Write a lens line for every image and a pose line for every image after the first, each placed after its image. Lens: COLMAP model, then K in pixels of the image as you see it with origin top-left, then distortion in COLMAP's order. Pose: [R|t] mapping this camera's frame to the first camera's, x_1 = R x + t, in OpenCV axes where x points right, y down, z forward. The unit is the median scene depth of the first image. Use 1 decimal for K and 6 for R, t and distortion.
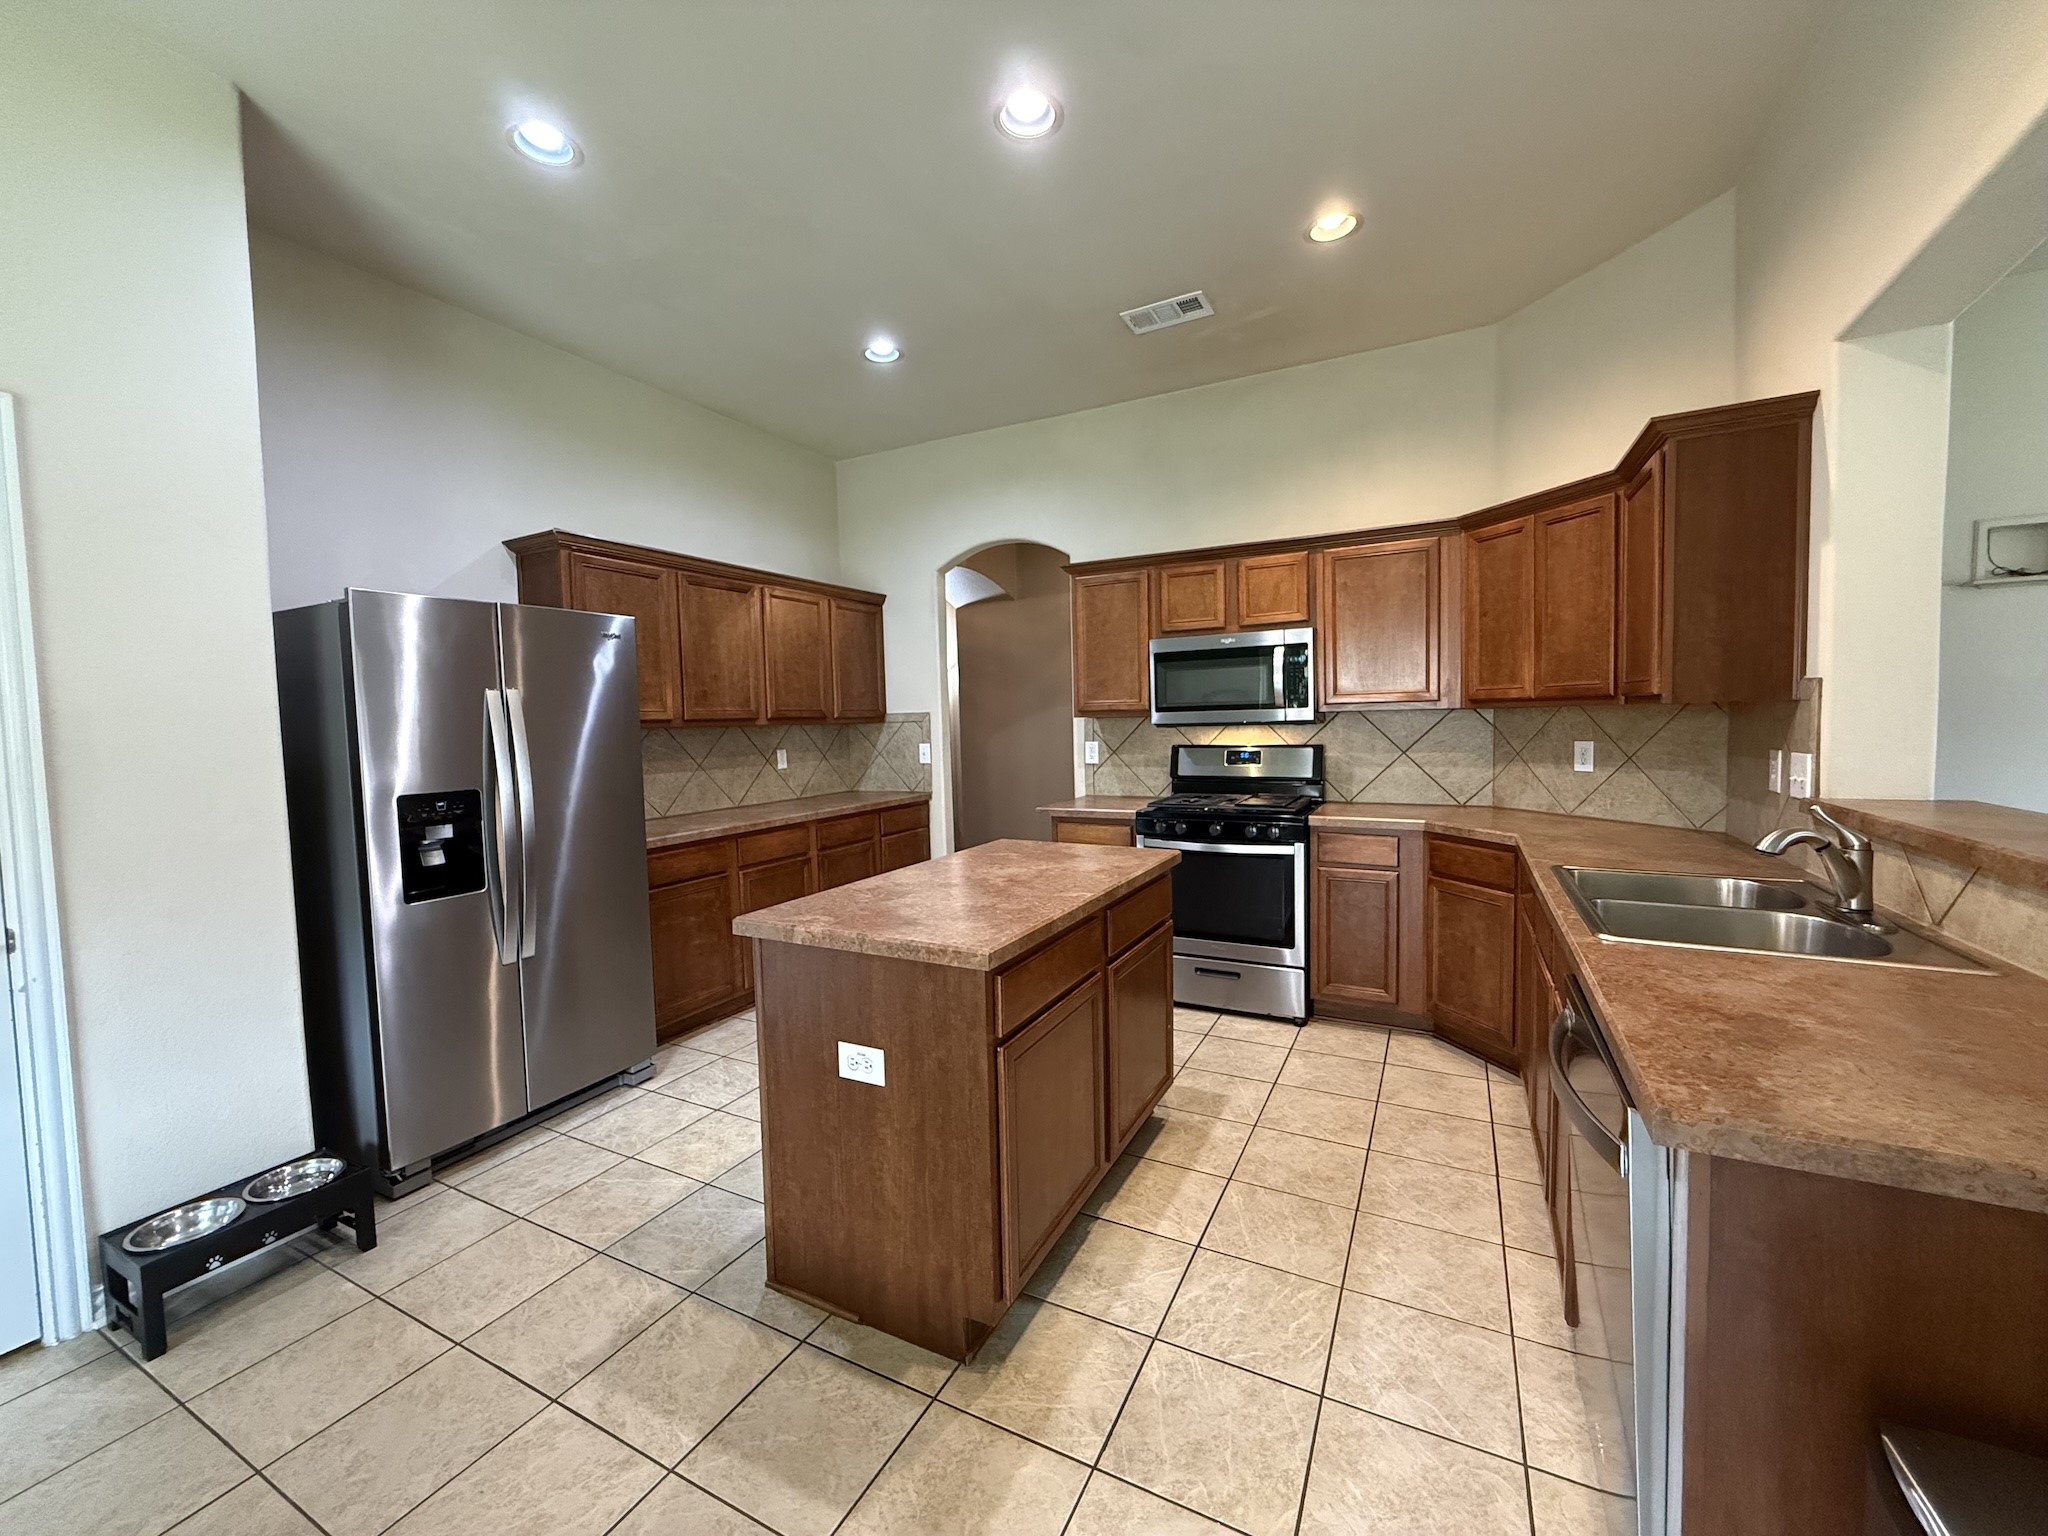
lens RADIAL K [[816.8, 0, 1016.9], [0, 816.8, 765.2], [0, 0, 1]] dist [-0.002061, 0.000838]
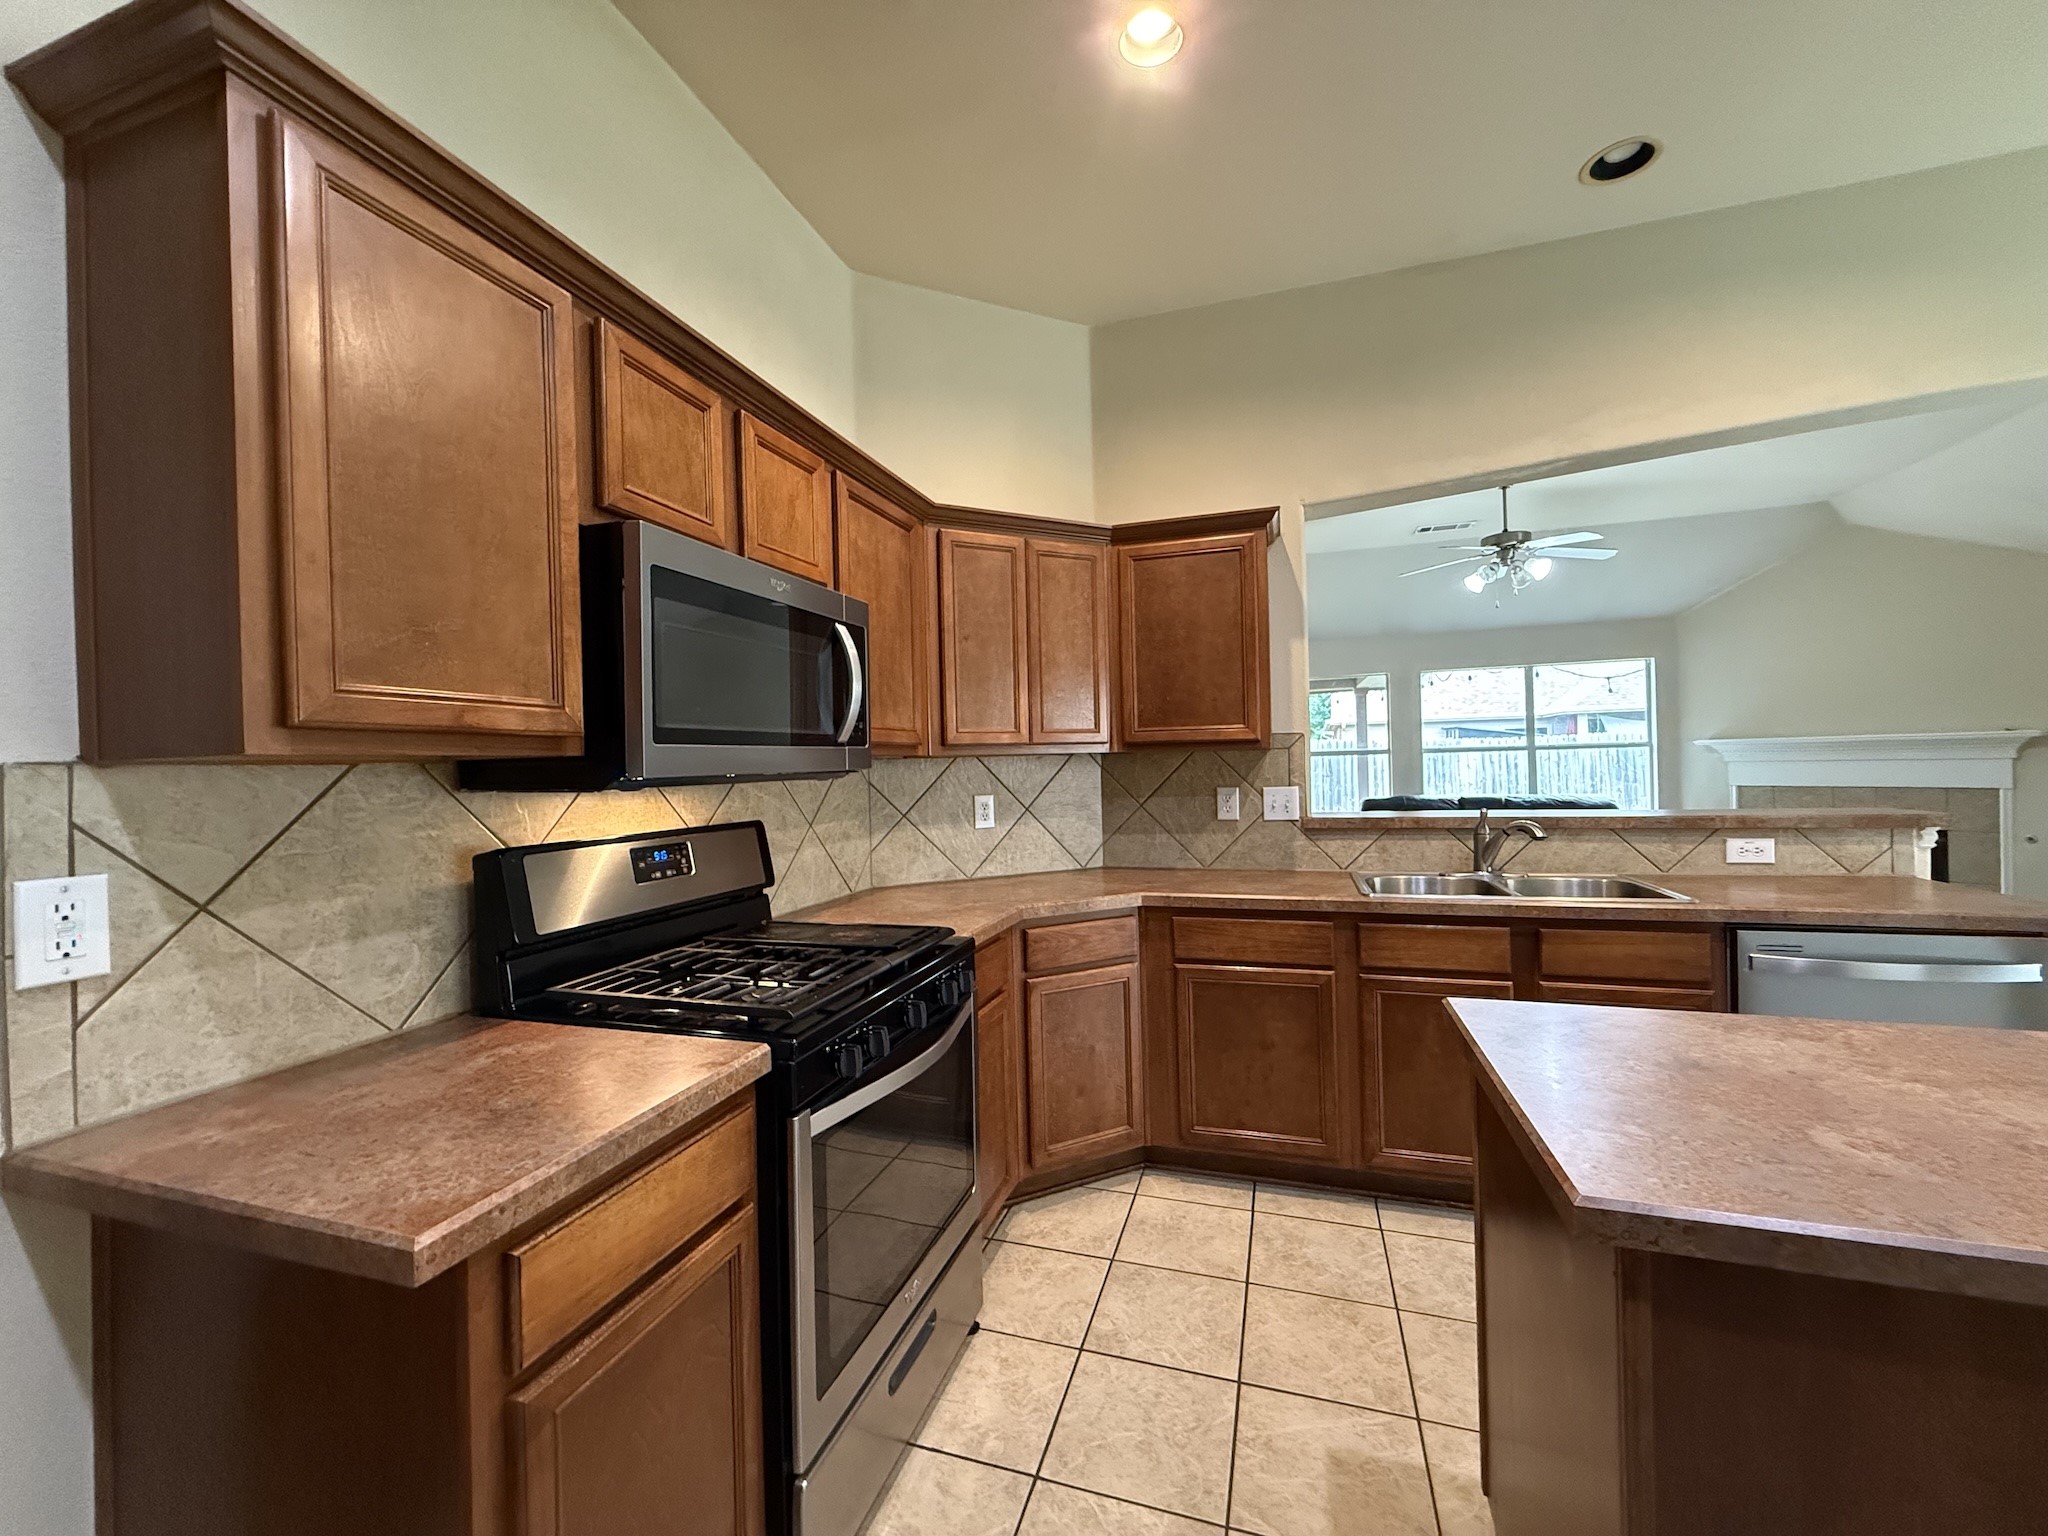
lens RADIAL K [[816.8, 0, 1021.5], [0, 816.8, 765.9], [0, 0, 1]] dist [-0.002061, 0.000838]
pose [[-0.167588, 0.026572, 0.985499, -0.210365], [0.085455, 0.996266, -0.012330, -0.045298], [-0.982147, 0.082149, -0.169232, 1.066507]]
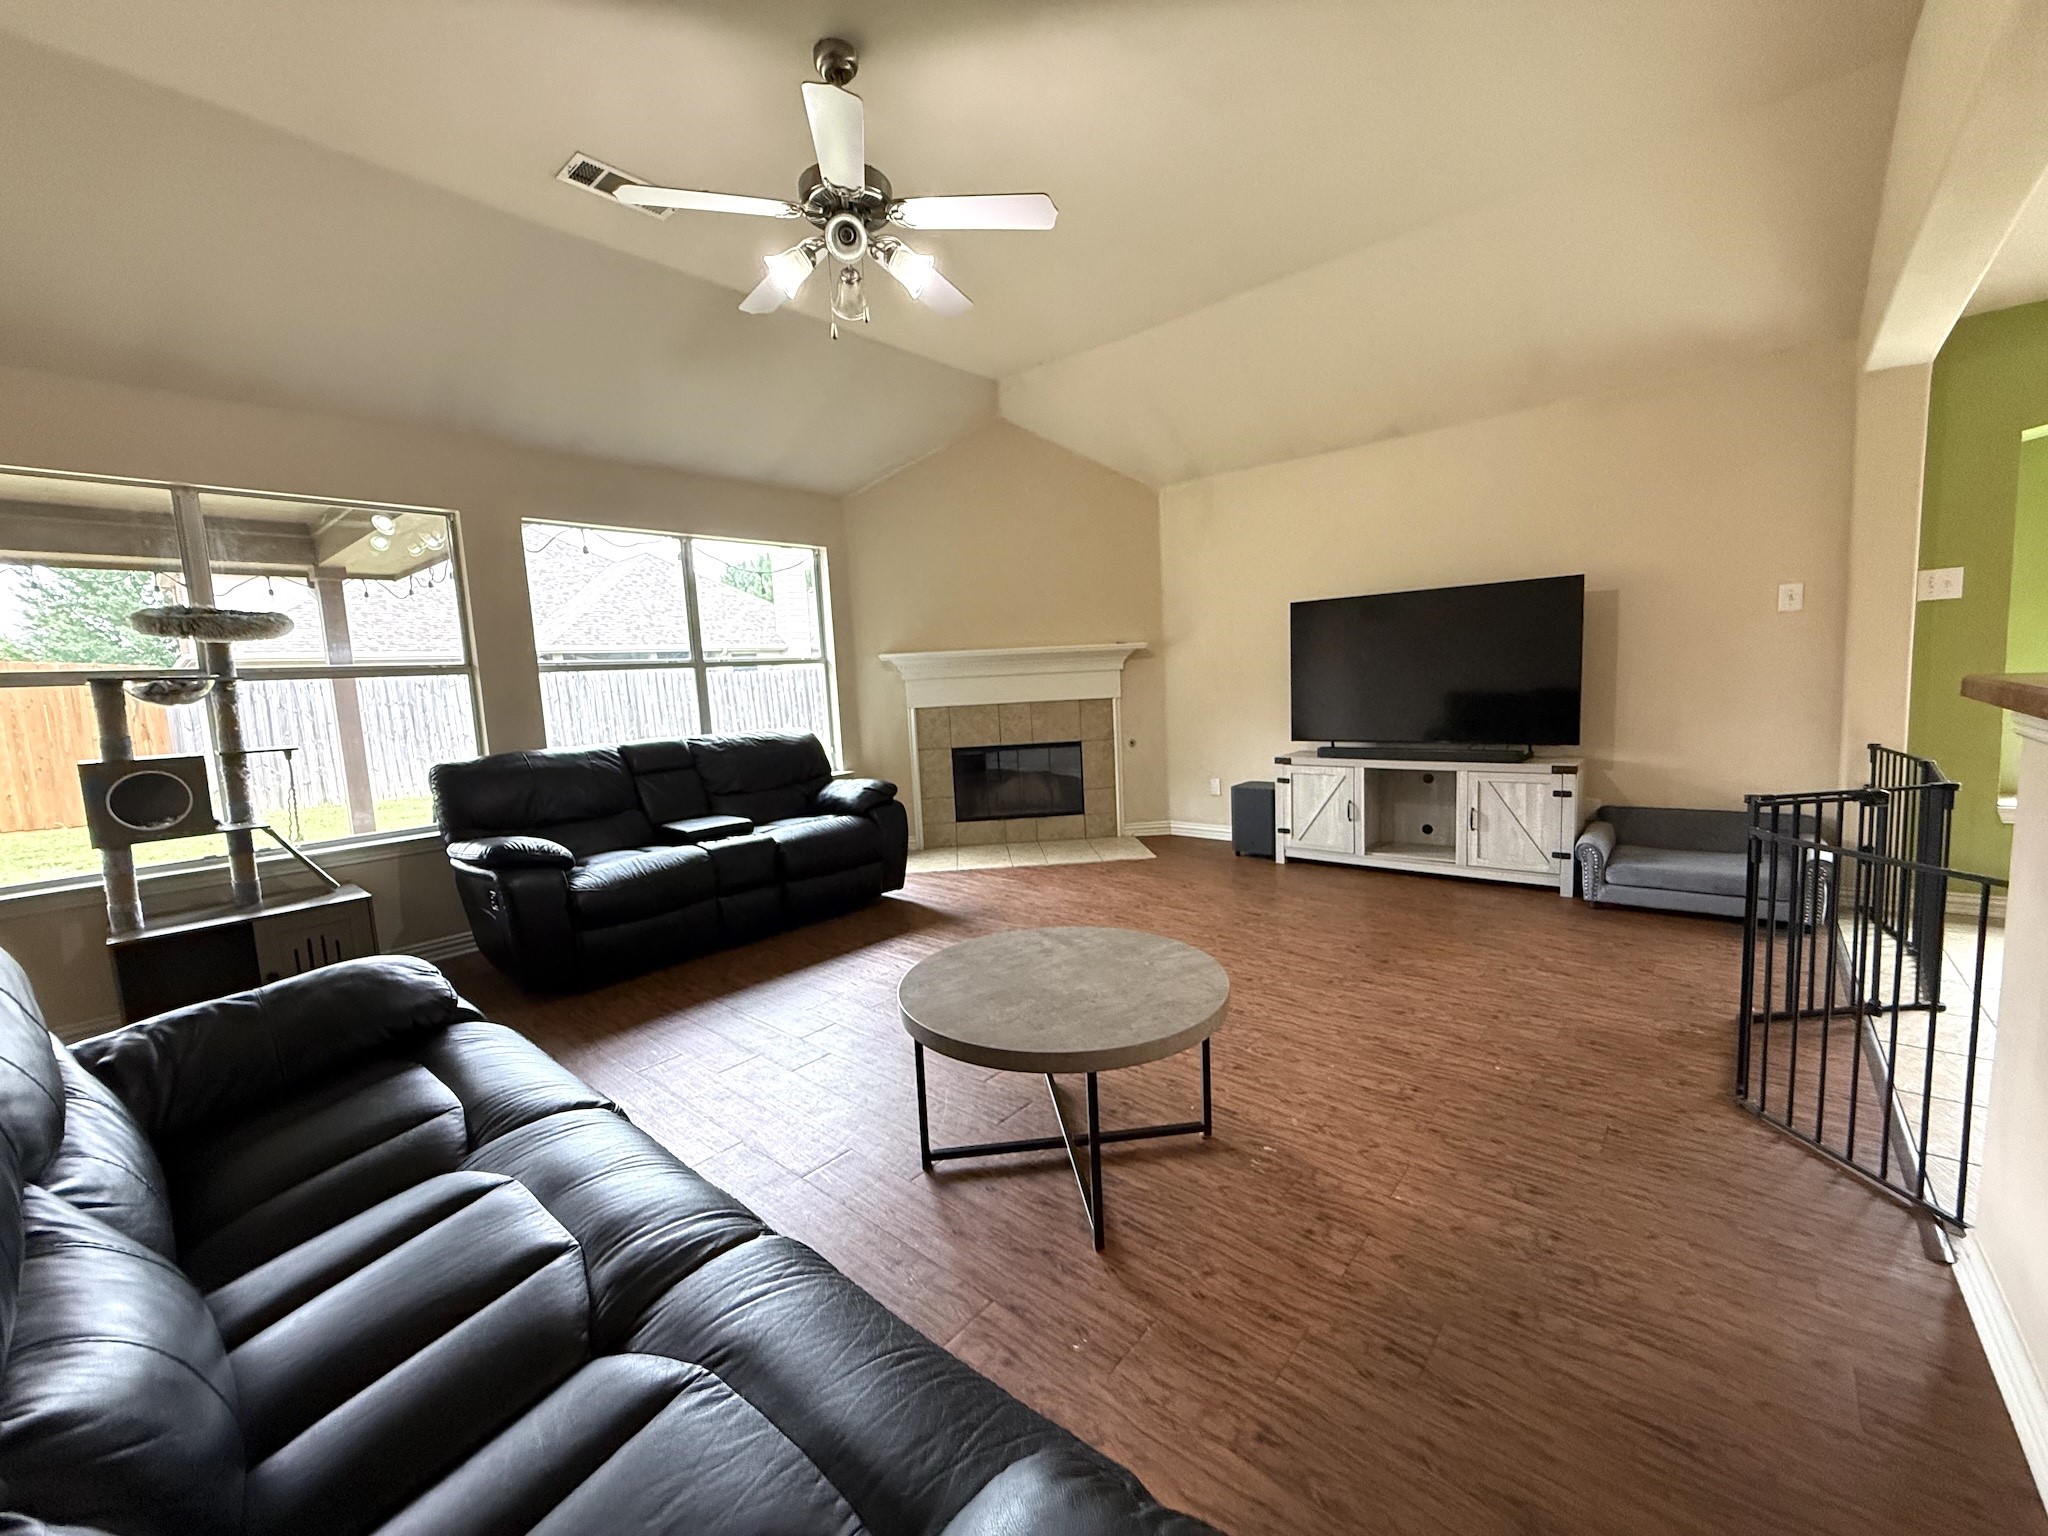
lens RADIAL K [[816.8, 0, 1018.0], [0, 816.8, 766.0], [0, 0, 1]] dist [-0.002061, 0.000838]
pose [[-0.970534, 0.046948, 0.236347, 0.815867], [0.086264, 0.983524, 0.158868, -0.007490], [-0.224995, 0.174575, -0.958593, 0.646900]]
